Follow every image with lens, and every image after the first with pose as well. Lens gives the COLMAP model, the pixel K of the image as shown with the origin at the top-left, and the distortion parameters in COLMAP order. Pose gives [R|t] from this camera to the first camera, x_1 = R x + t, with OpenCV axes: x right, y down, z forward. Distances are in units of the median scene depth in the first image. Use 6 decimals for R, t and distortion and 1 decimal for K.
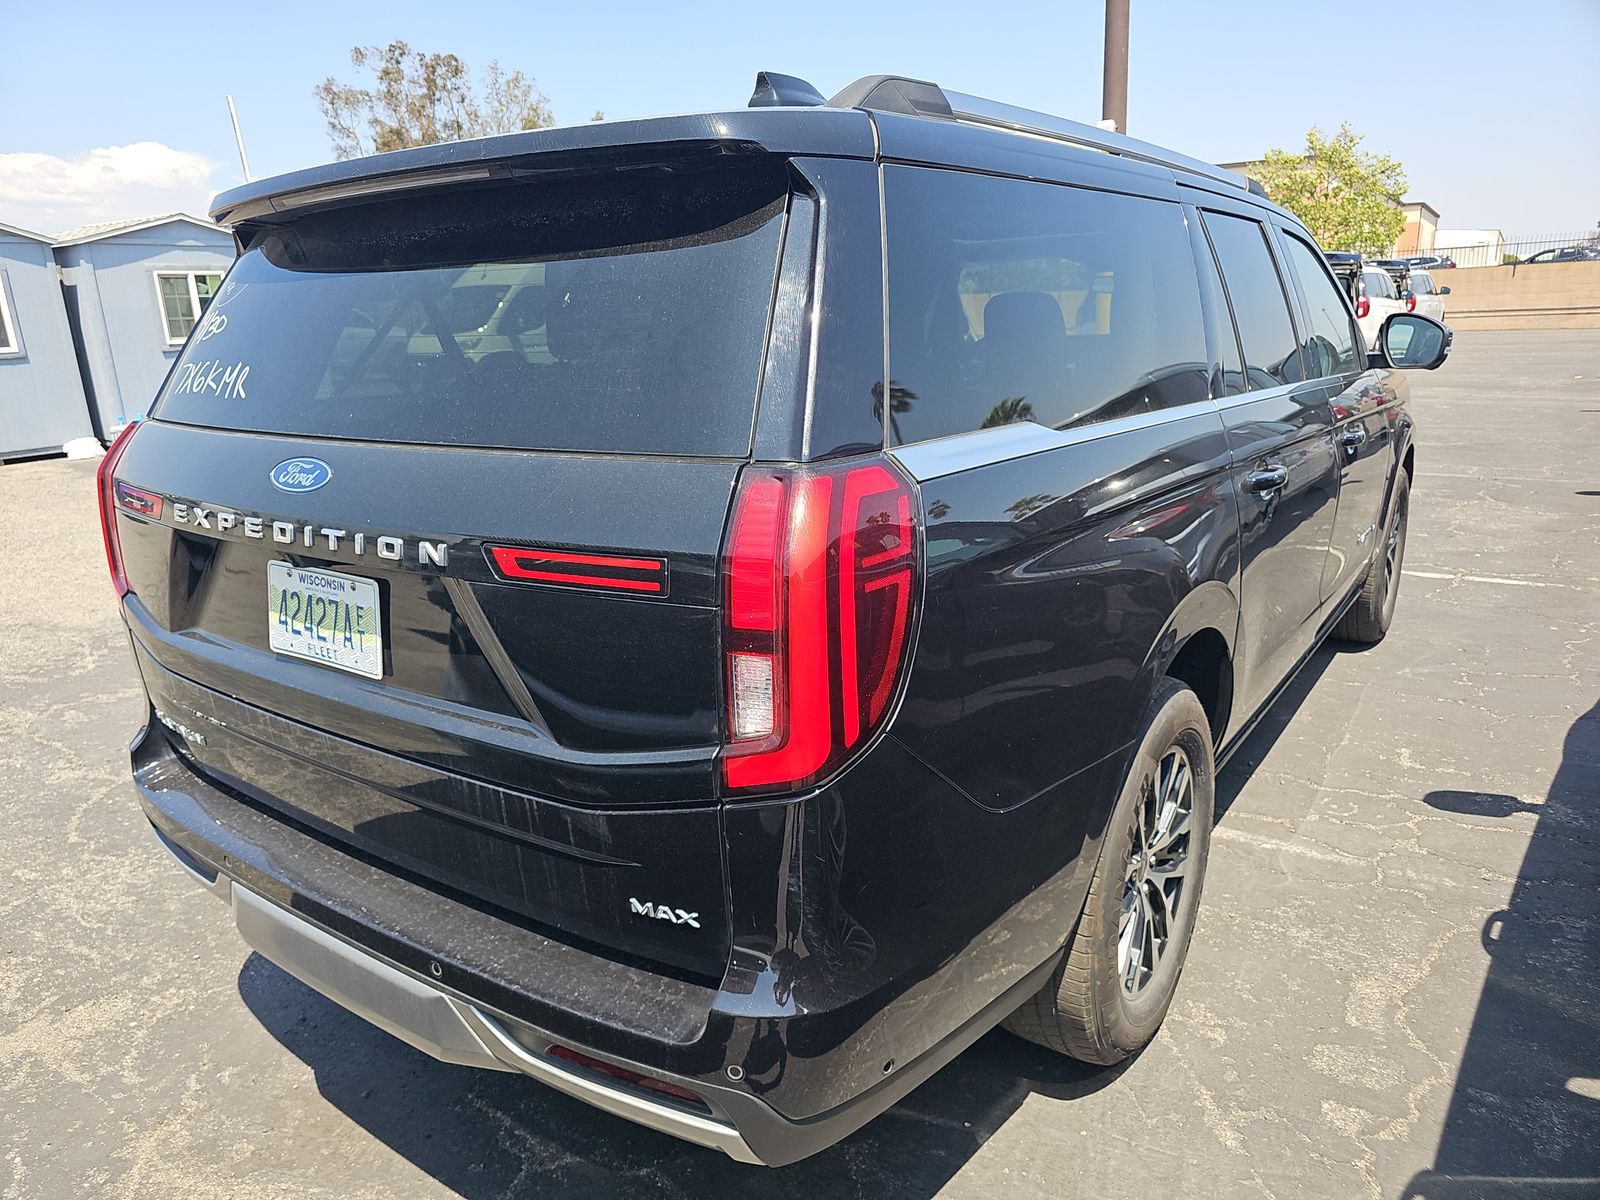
lens RADIAL K [[1056.2, 0, 797.0], [0, 1056.2, 598.3], [0, 0, 1]] dist [0.027817, 0.002893]
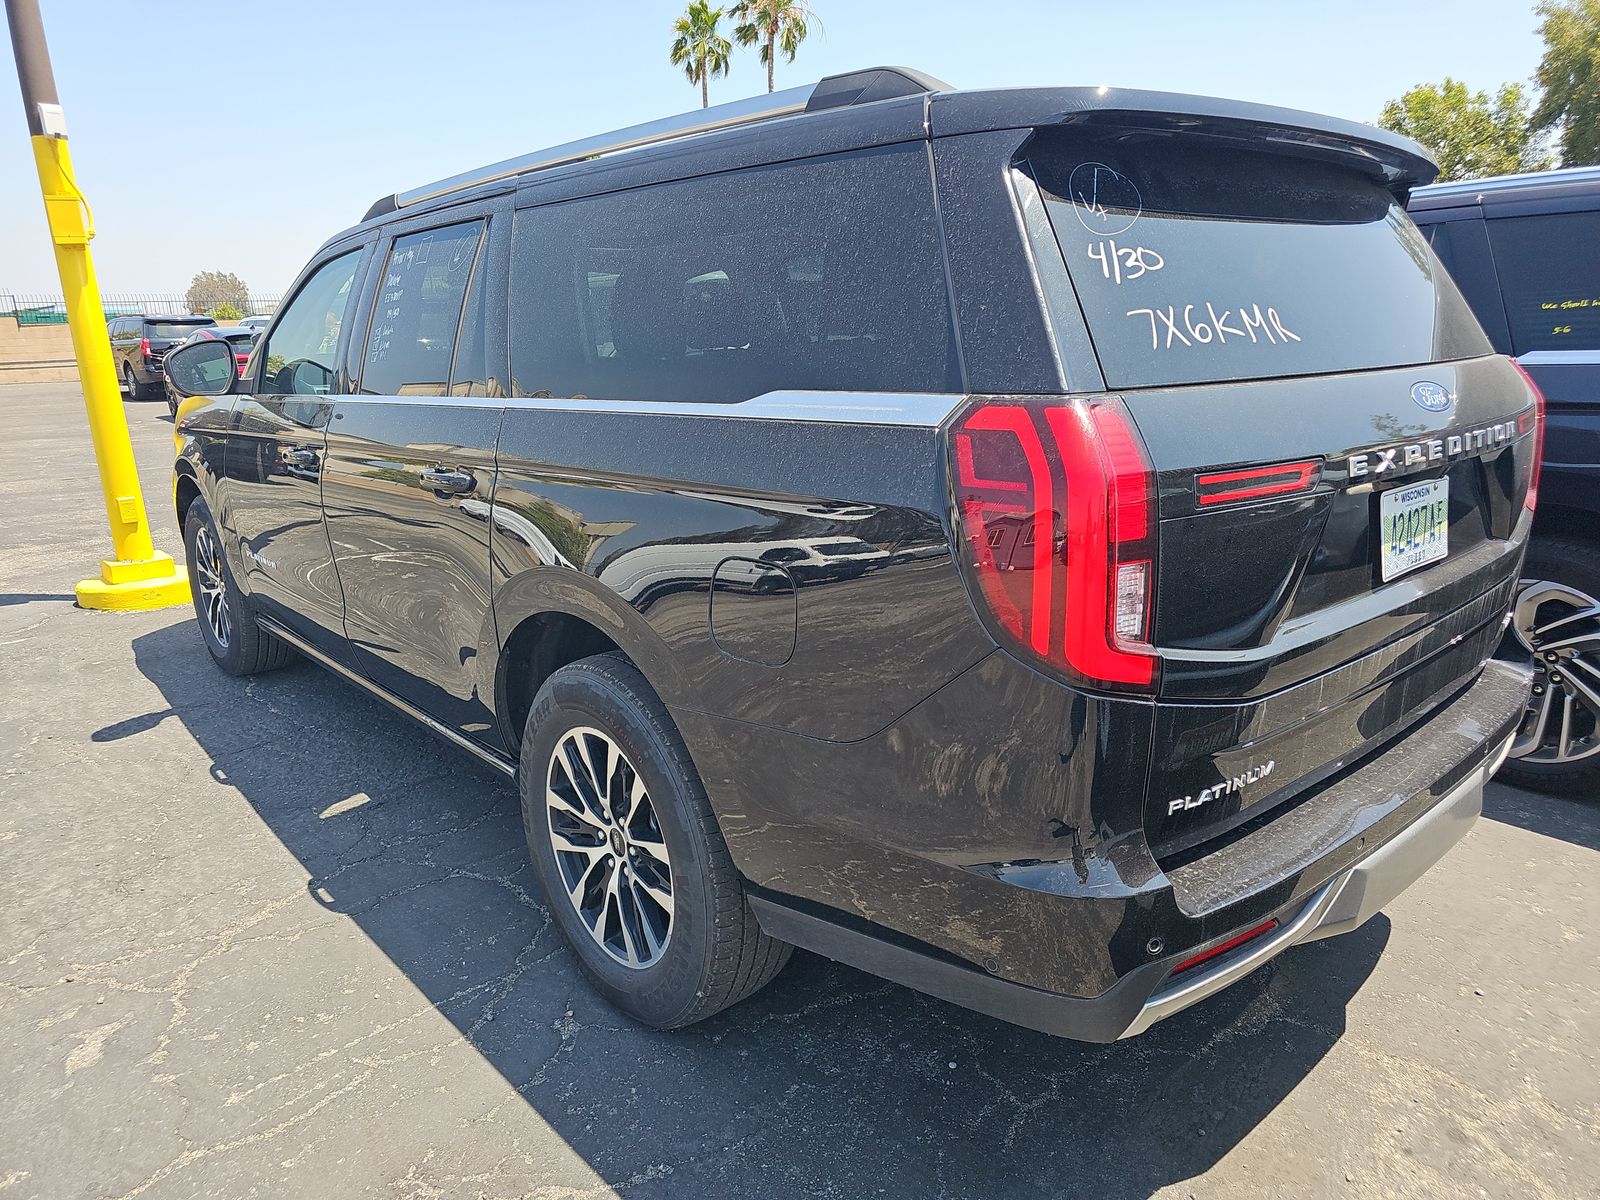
lens RADIAL K [[1056.2, 0, 799.4], [0, 1056.2, 602.1], [0, 0, 1]] dist [0.027817, 0.002893]
pose [[0.241267, -0.224604, 0.944110, -1.664450], [0.262177, 0.951760, 0.159425, -0.252306], [-0.934373, 0.209060, 0.288514, 1.288543]]
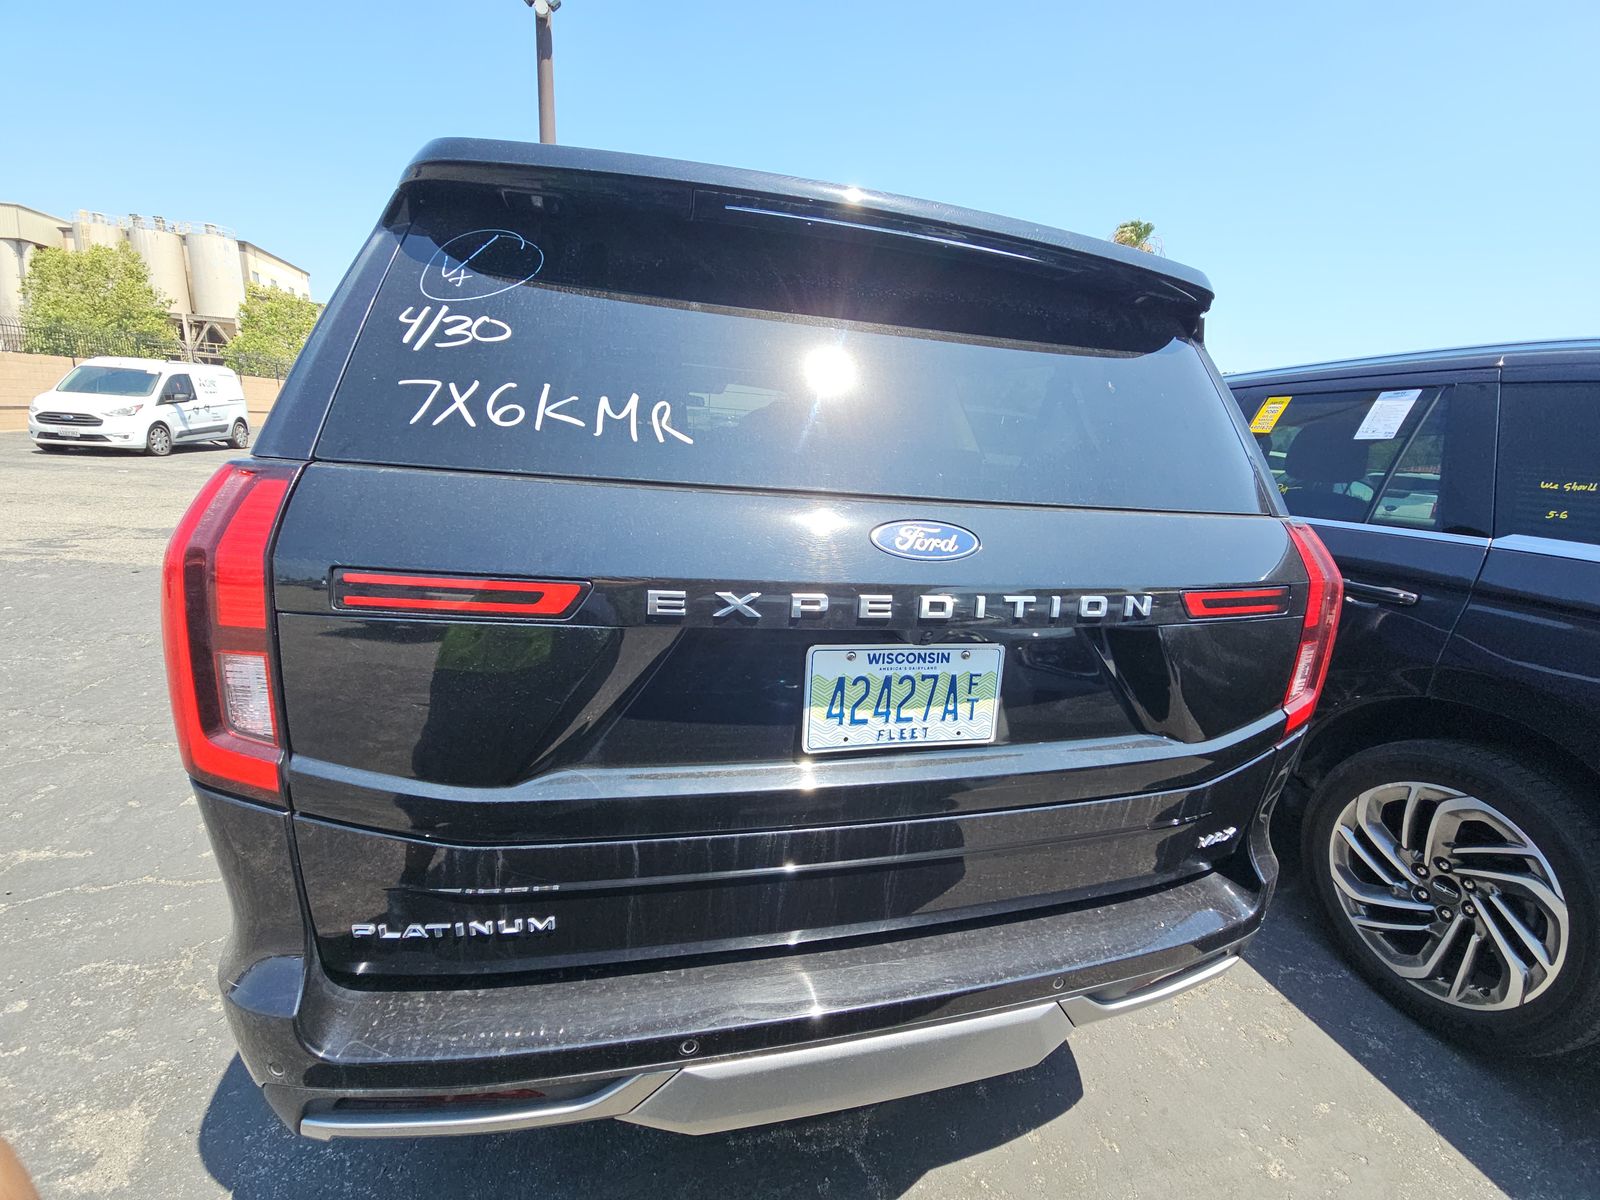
lens RADIAL K [[645.9, 0, 794.2], [0, 645.9, 600.9], [0, 0, 1]] dist [0.000067, -0.000070]
pose [[0.645619, -0.120157, 0.754147, -0.904787], [0.102708, 0.992234, 0.070164, -0.109924], [-0.756721, 0.032158, 0.652946, 0.706680]]
